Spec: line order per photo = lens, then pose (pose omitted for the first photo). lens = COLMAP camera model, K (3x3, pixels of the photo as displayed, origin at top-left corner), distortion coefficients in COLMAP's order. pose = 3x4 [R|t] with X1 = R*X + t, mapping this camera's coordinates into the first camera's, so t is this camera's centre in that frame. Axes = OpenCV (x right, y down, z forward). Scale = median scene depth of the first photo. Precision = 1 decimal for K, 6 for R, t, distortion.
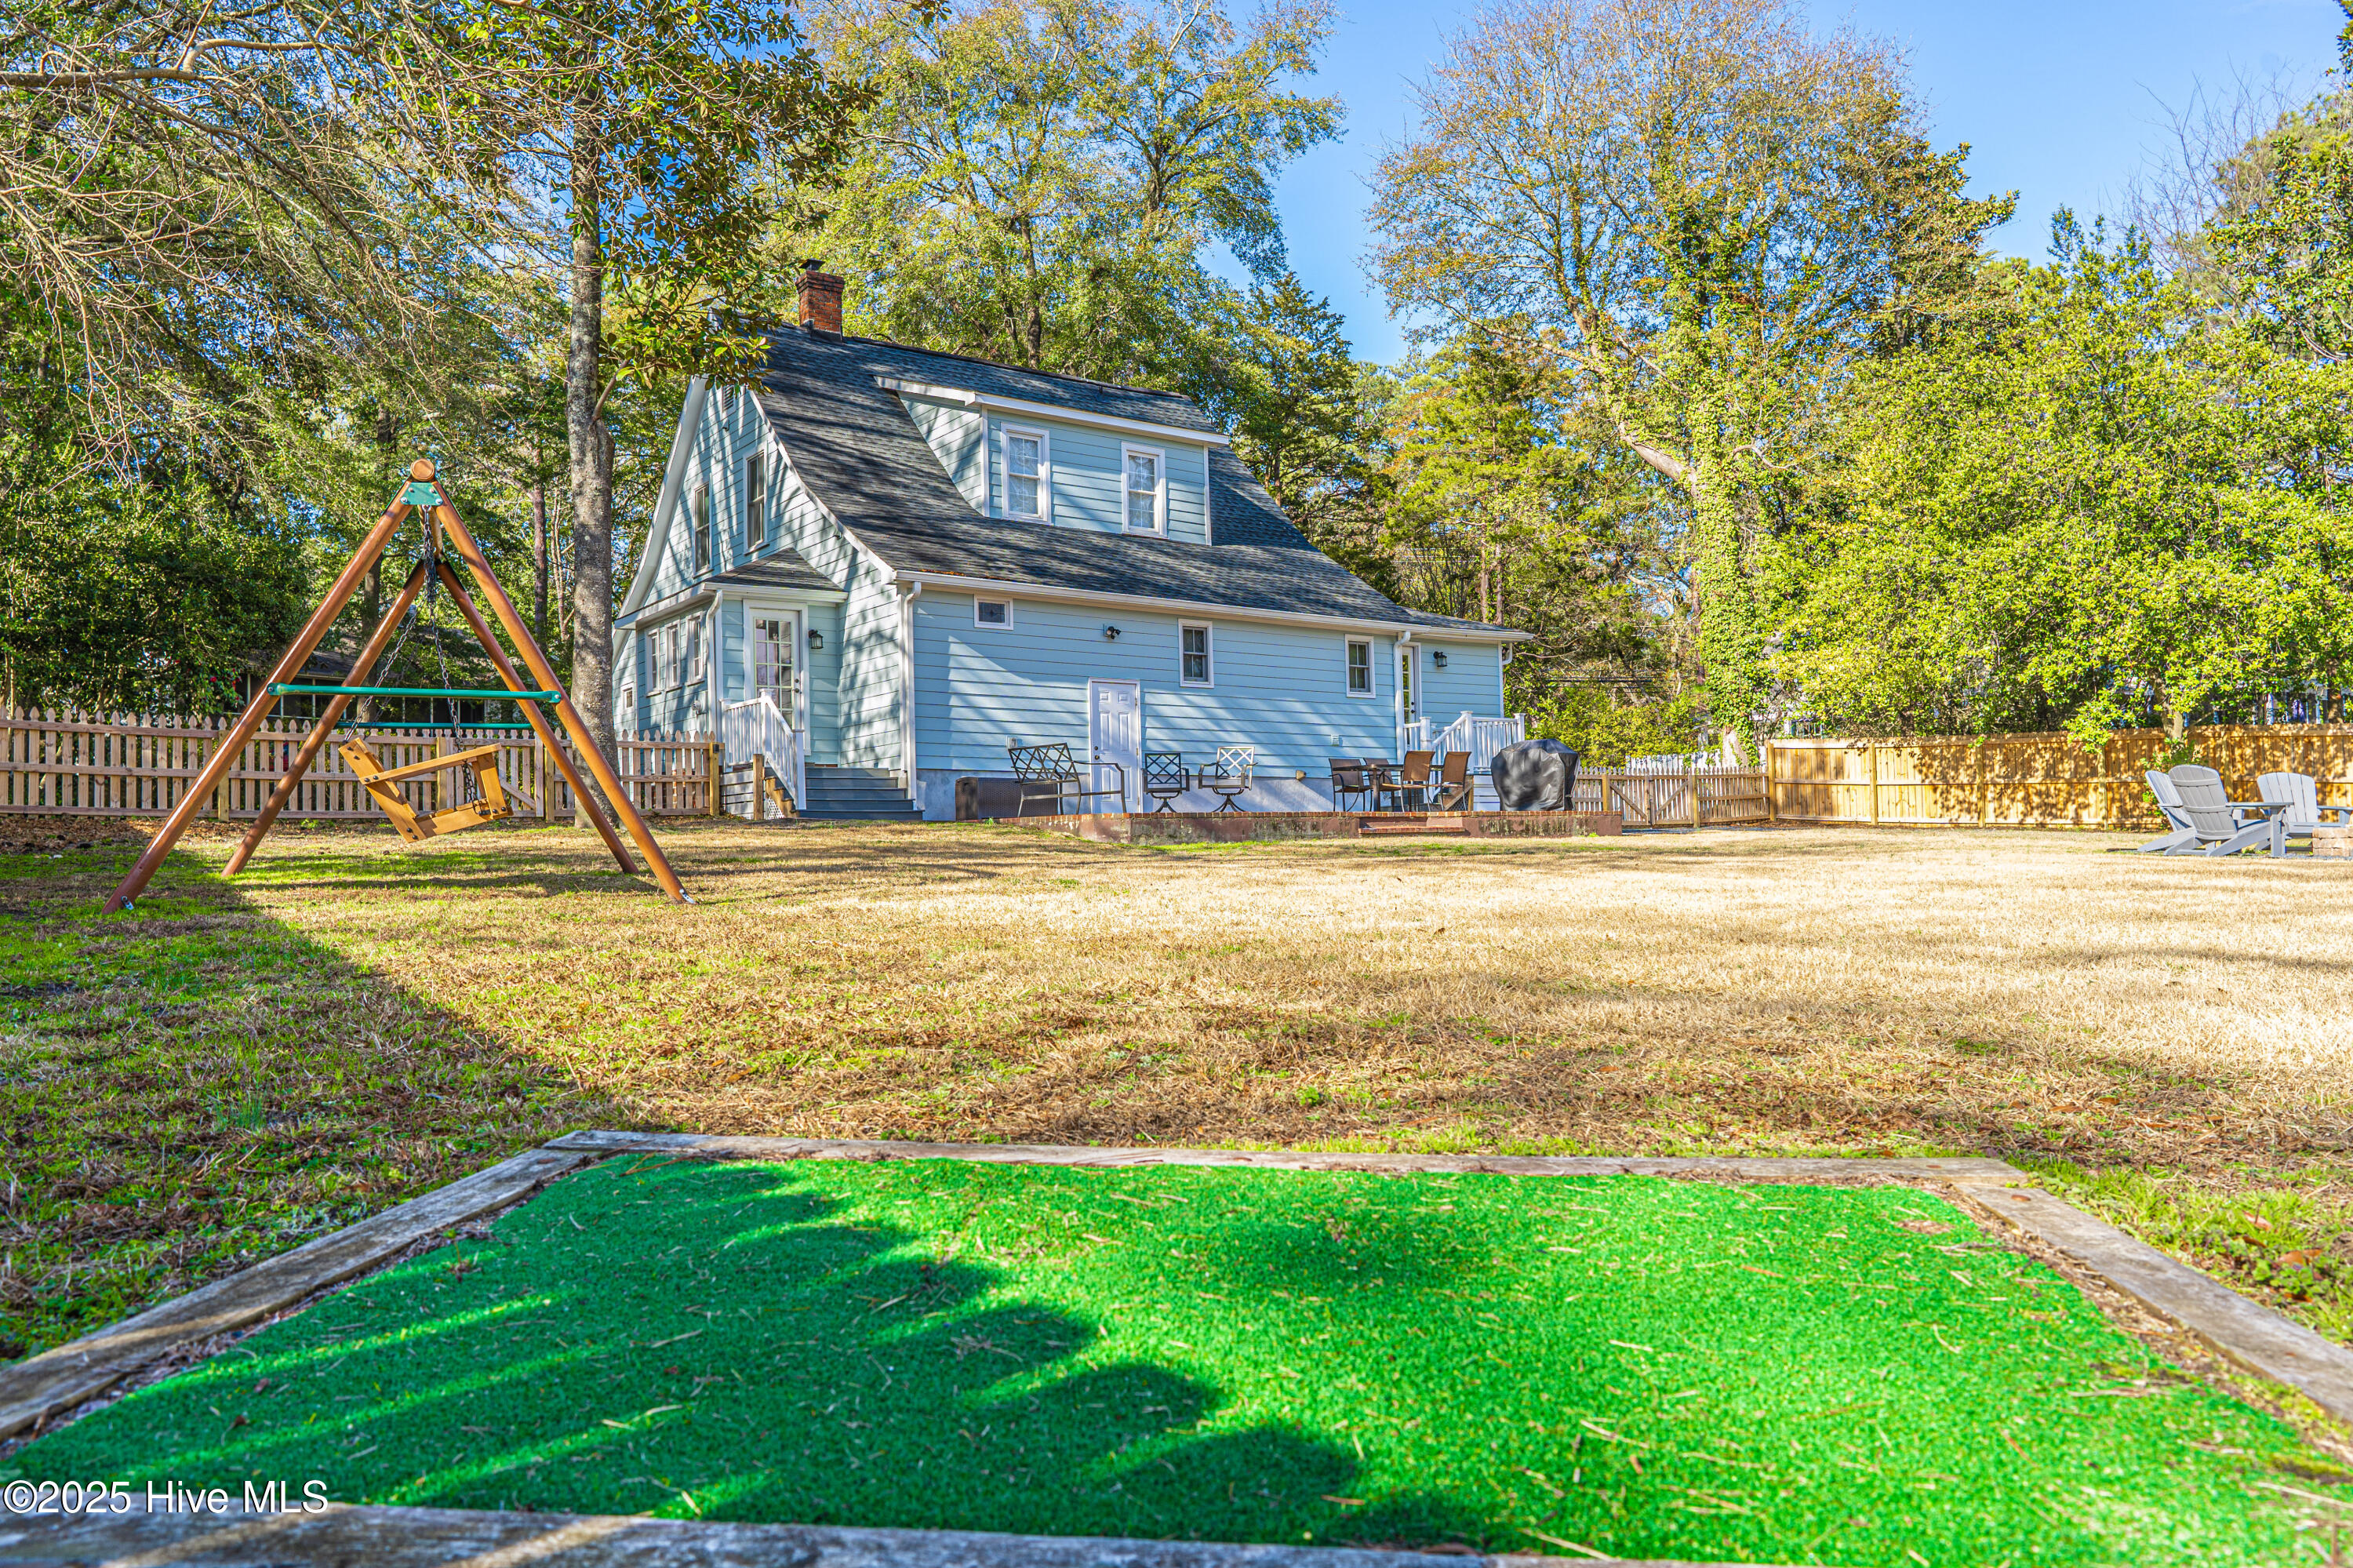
lens RADIAL K [[1619.2, 0, 1176.5], [0, 1619.2, 784.0], [0, 0, 1]] dist [0.000003, 0.001169]
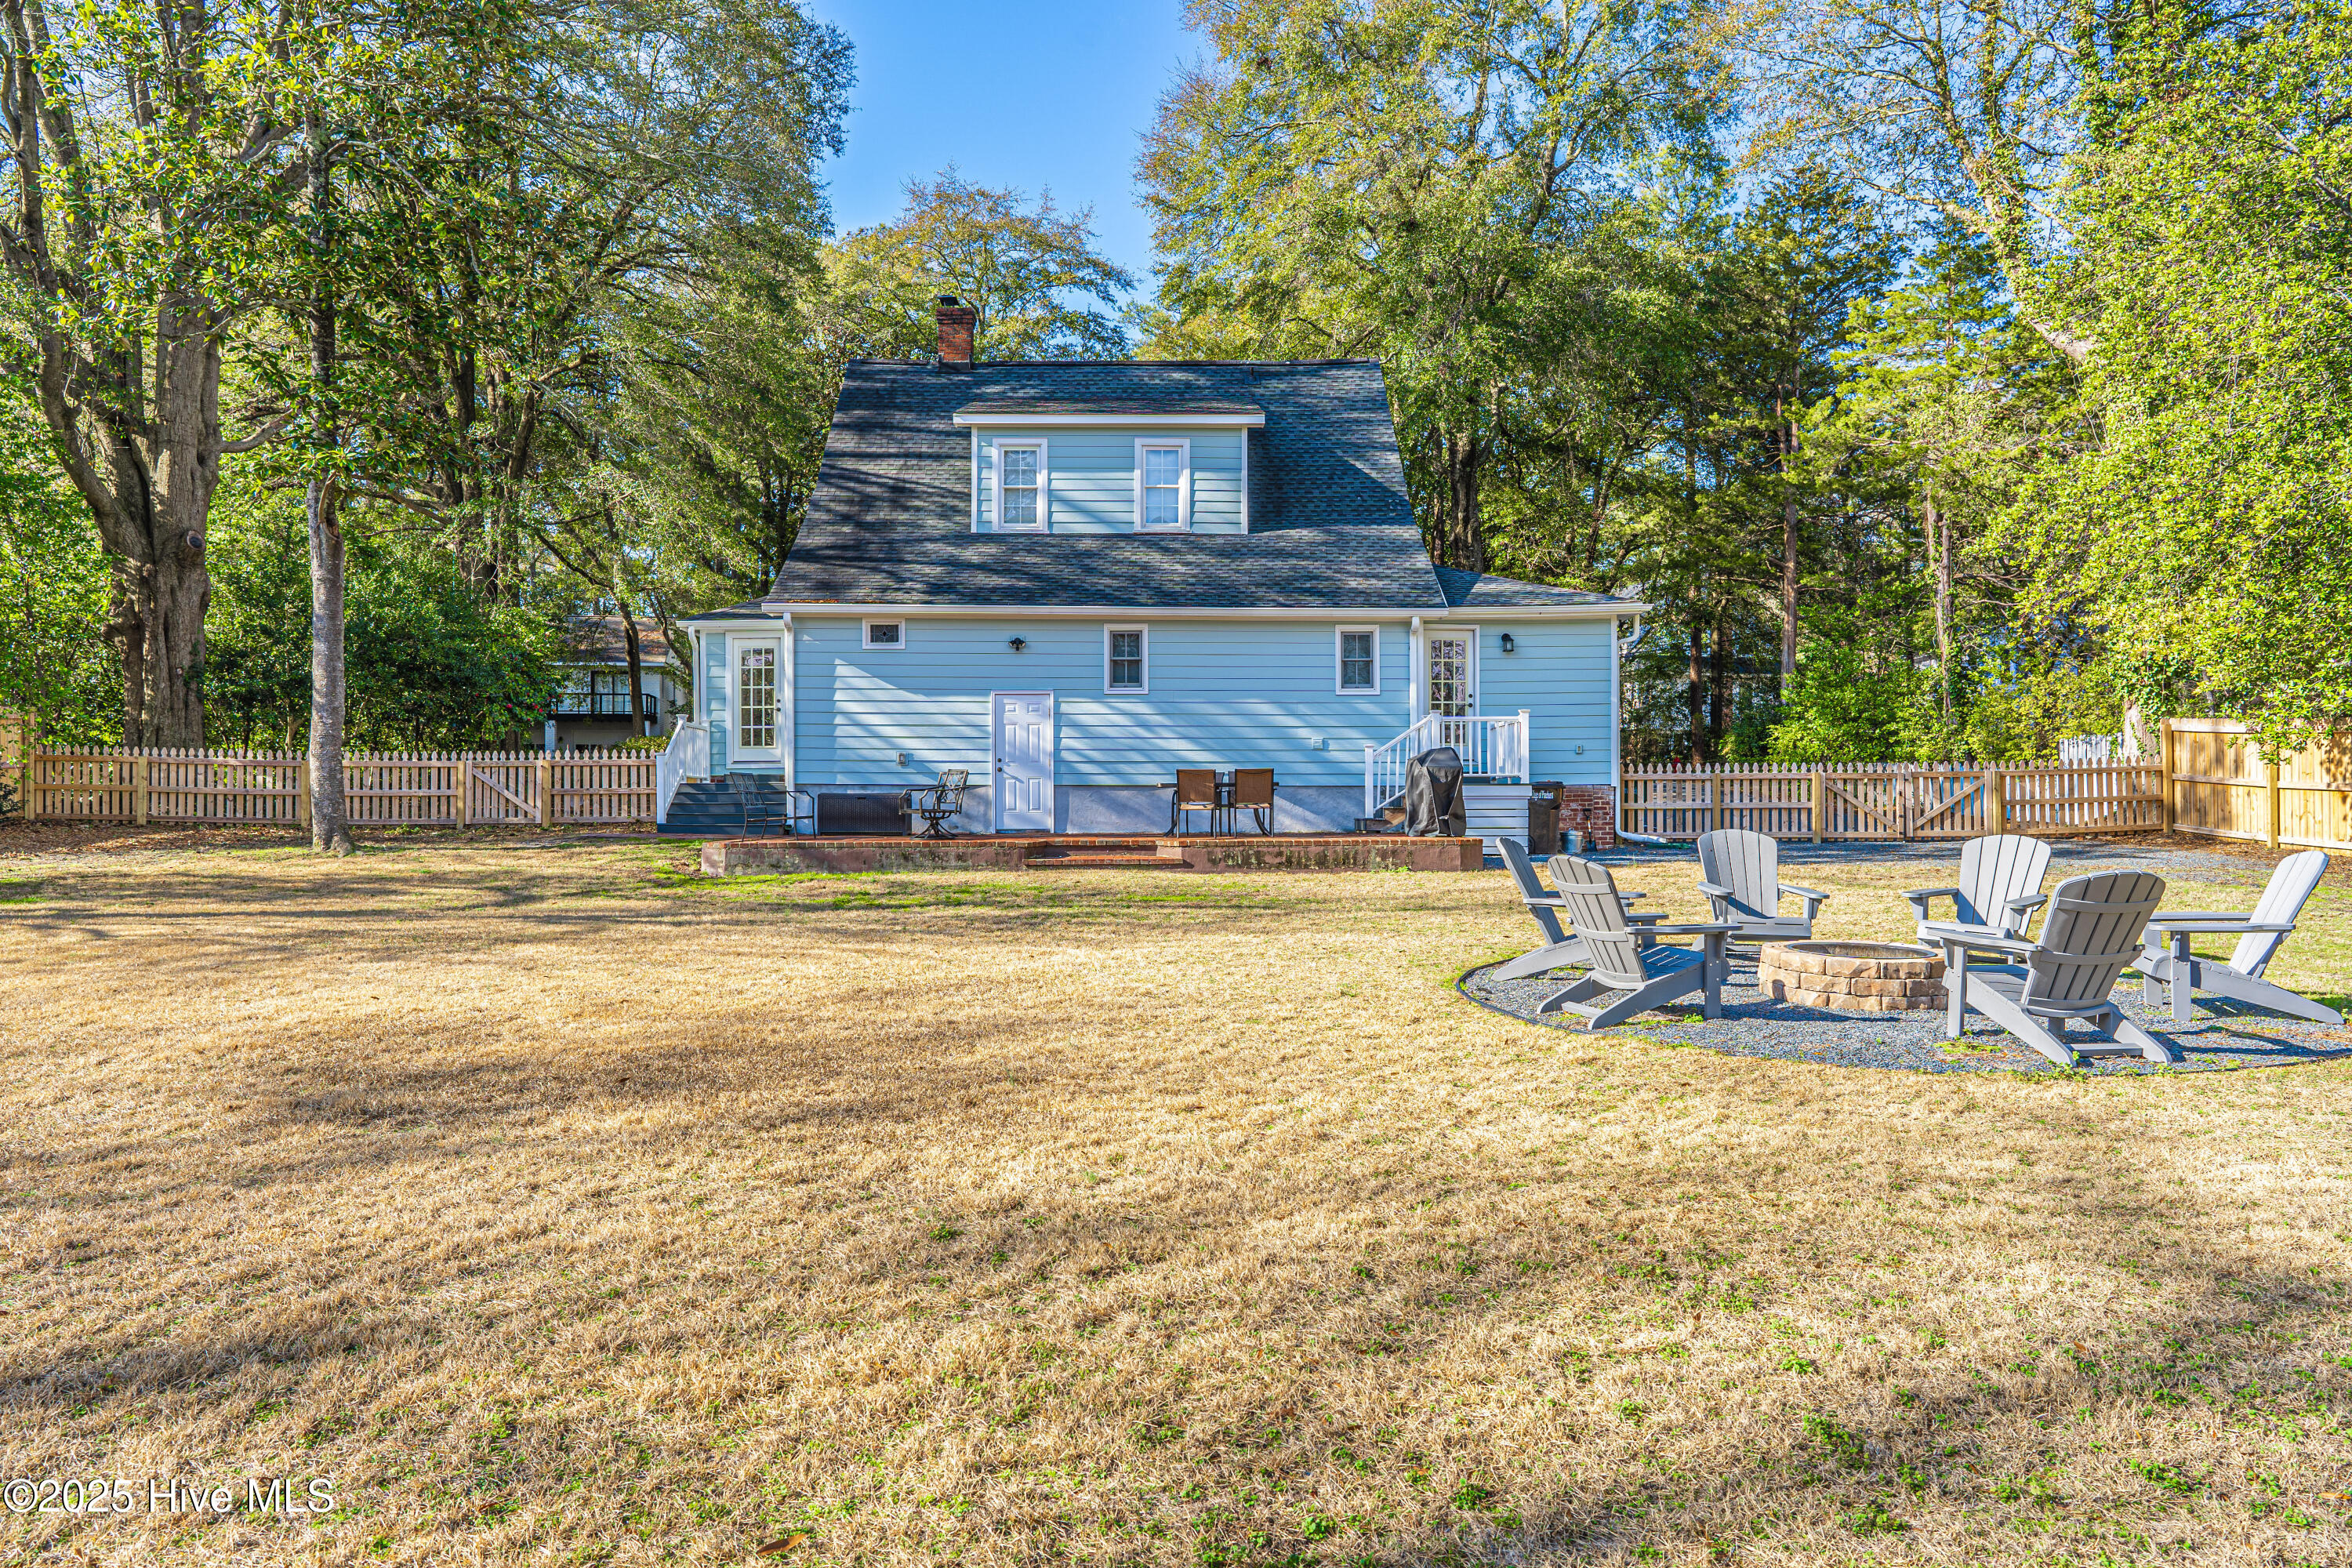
lens RADIAL K [[1575.0, 0, 1176.0], [0, 1575.0, 784.0], [0, 0, 1]] dist [-0.013726, 0.001262]
pose [[0.812723, 0.012748, -0.582511, 0.560636], [0.010223, 0.999295, 0.036132, -0.037923], [0.582561, -0.035321, 0.812019, 0.243133]]
